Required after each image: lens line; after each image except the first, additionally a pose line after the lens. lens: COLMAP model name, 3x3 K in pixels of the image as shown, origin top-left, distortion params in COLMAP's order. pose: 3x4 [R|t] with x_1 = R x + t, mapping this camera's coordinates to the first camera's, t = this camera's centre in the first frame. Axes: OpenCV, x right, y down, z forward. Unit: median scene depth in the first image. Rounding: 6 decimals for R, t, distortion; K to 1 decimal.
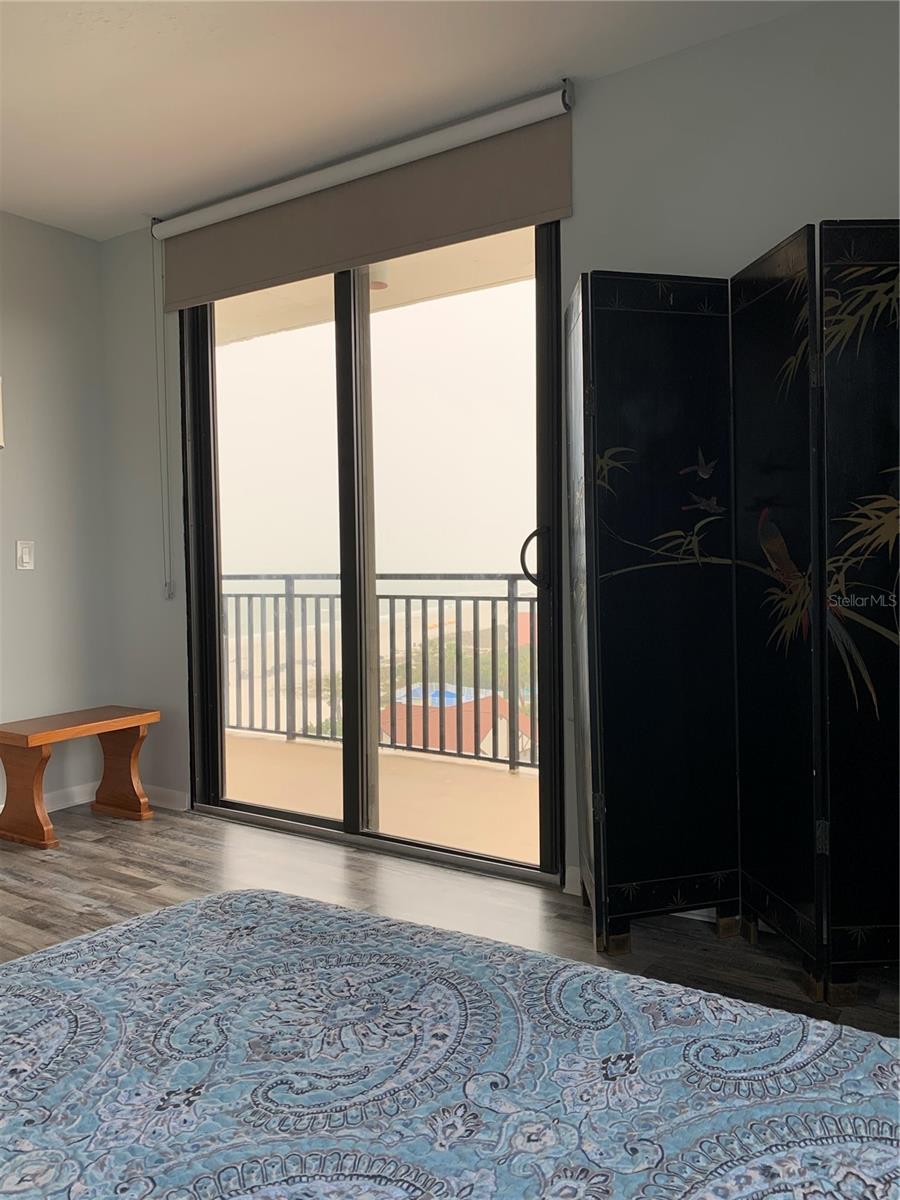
lens RADIAL K [[900.4, 0, 450.0], [0, 900.4, 600.0], [0, 0, 1]] dist [0.058059, -0.155257]
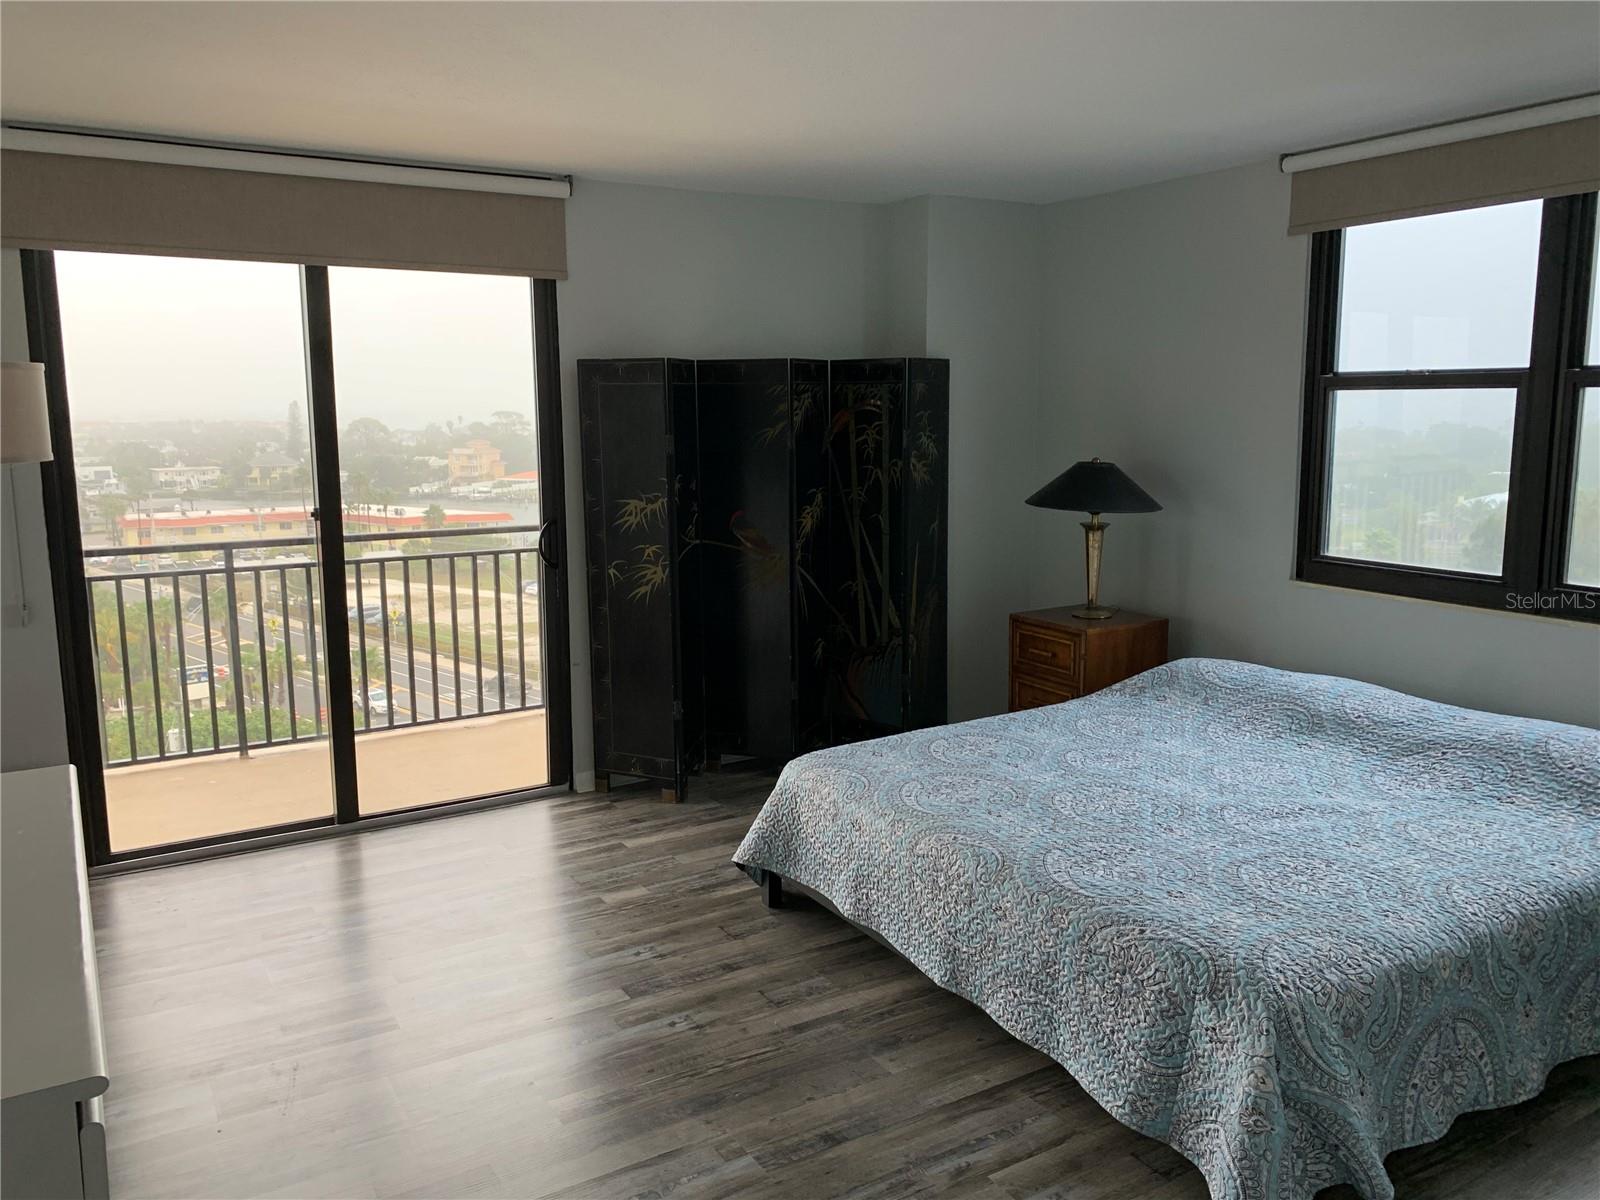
lens RADIAL K [[1236.4, 0, 804.4], [0, 1236.4, 585.0], [0, 0, 1]] dist [0.069092, -0.079298]
pose [[0.418570, -0.134318, 0.898197, -1.373203], [0.033473, 0.990612, 0.132539, -0.216262], [-0.907568, -0.025411, 0.419137, -0.061468]]
